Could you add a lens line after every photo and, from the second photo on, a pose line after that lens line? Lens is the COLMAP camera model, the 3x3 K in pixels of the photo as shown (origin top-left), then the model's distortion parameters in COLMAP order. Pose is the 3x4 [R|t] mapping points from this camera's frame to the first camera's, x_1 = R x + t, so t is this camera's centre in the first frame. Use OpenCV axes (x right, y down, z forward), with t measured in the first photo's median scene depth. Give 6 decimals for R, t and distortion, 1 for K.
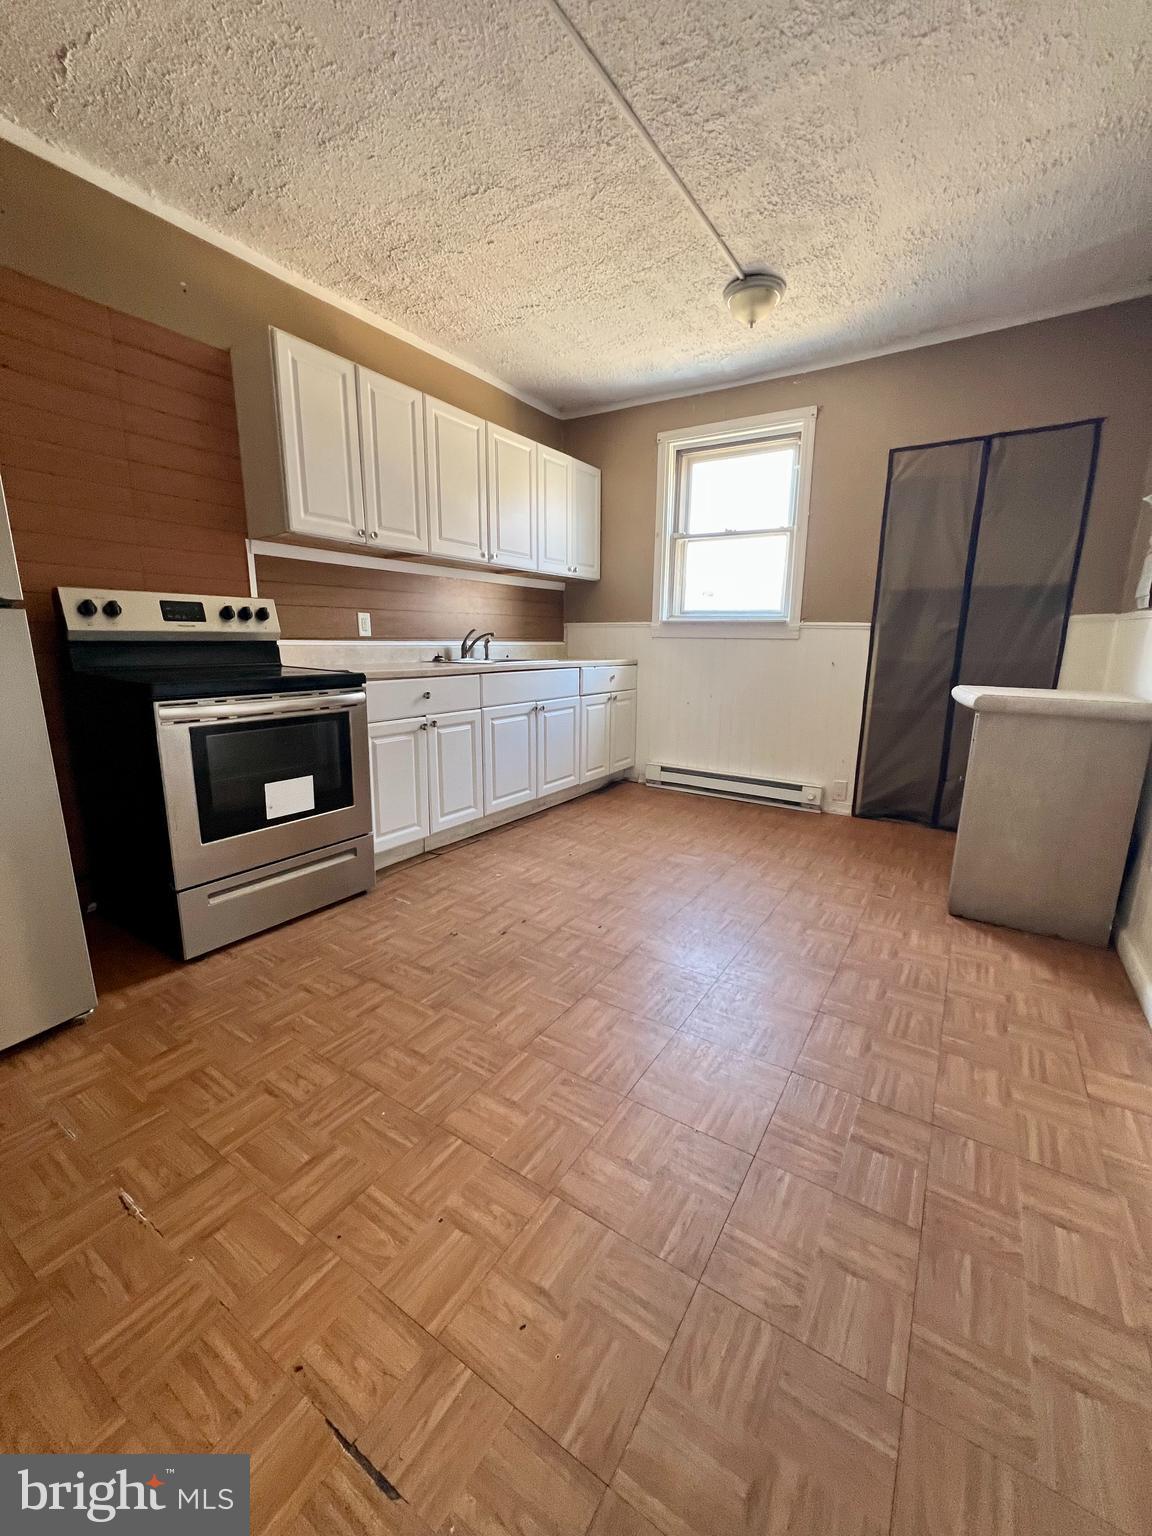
lens RADIAL K [[617.3, 0, 573.7], [0, 617.3, 767.2], [0, 0, 1]] dist [-0.002204, 0.000523]
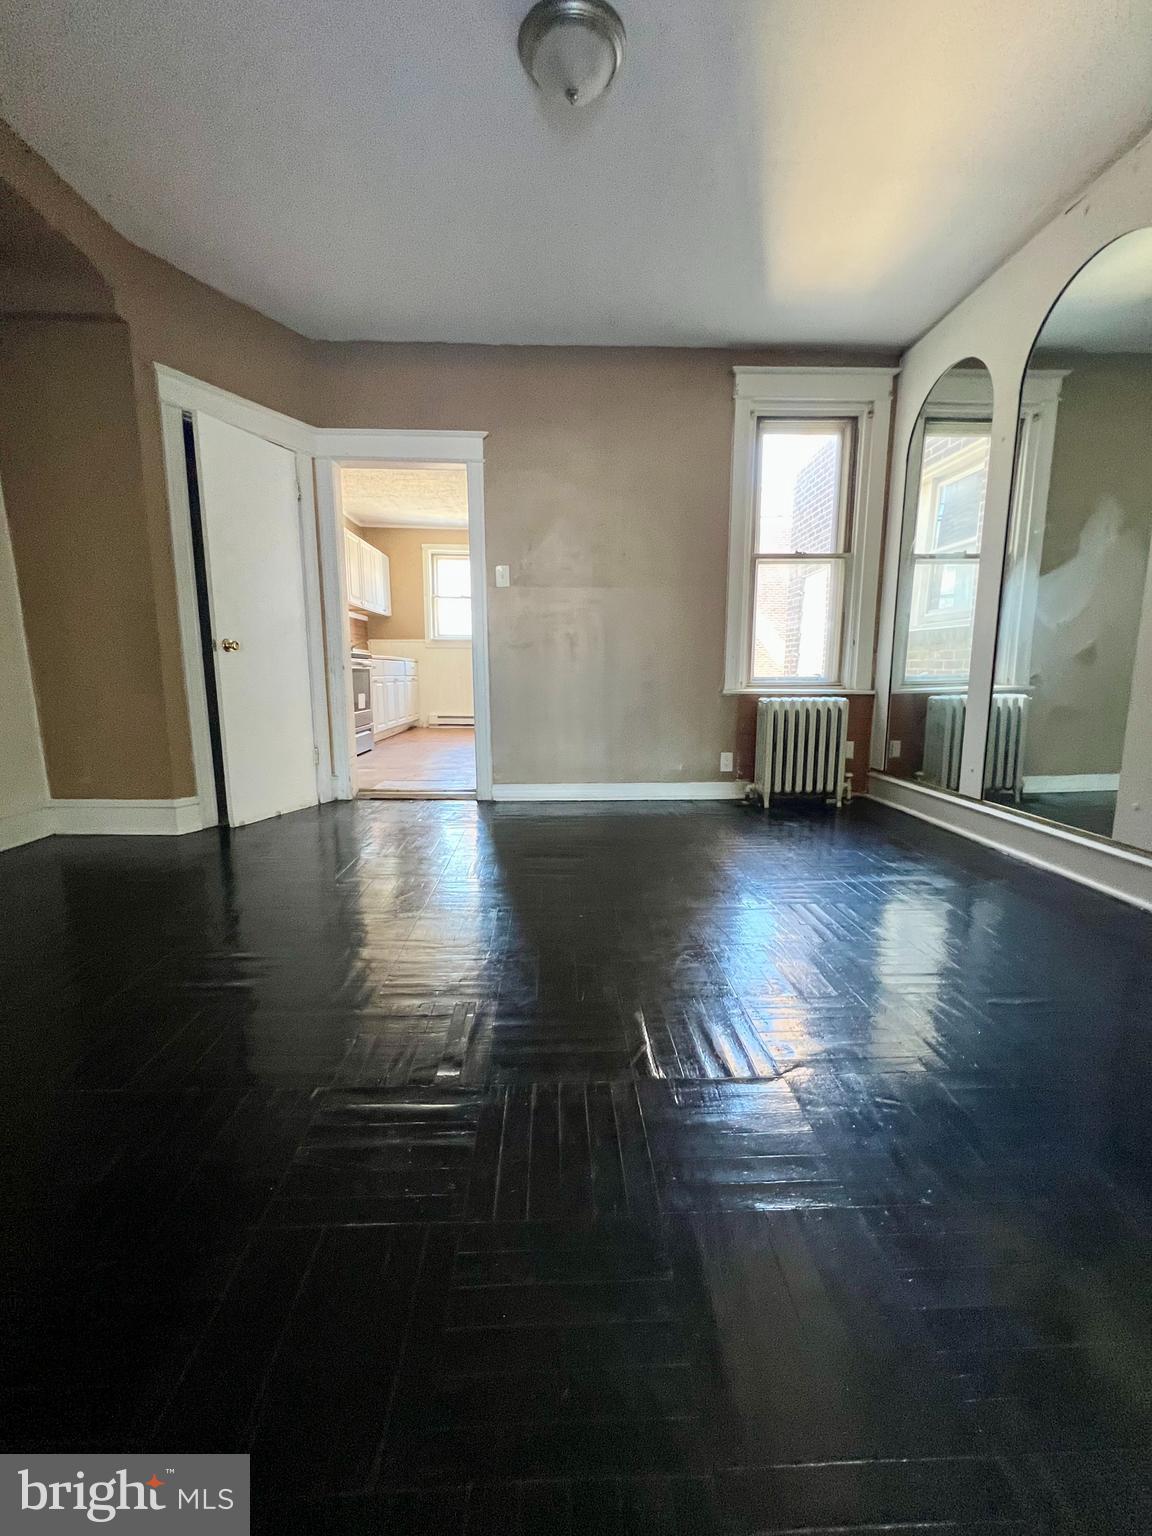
lens RADIAL K [[617.7, 0, 574.2], [0, 617.7, 766.2], [0, 0, 1]] dist [-0.002191, -0.000054]
pose [[0.811970, -0.097409, 0.575514, -0.862732], [0.124777, 0.992152, -0.008115, 0.304827], [-0.570207, 0.078401, 0.817752, -1.069101]]
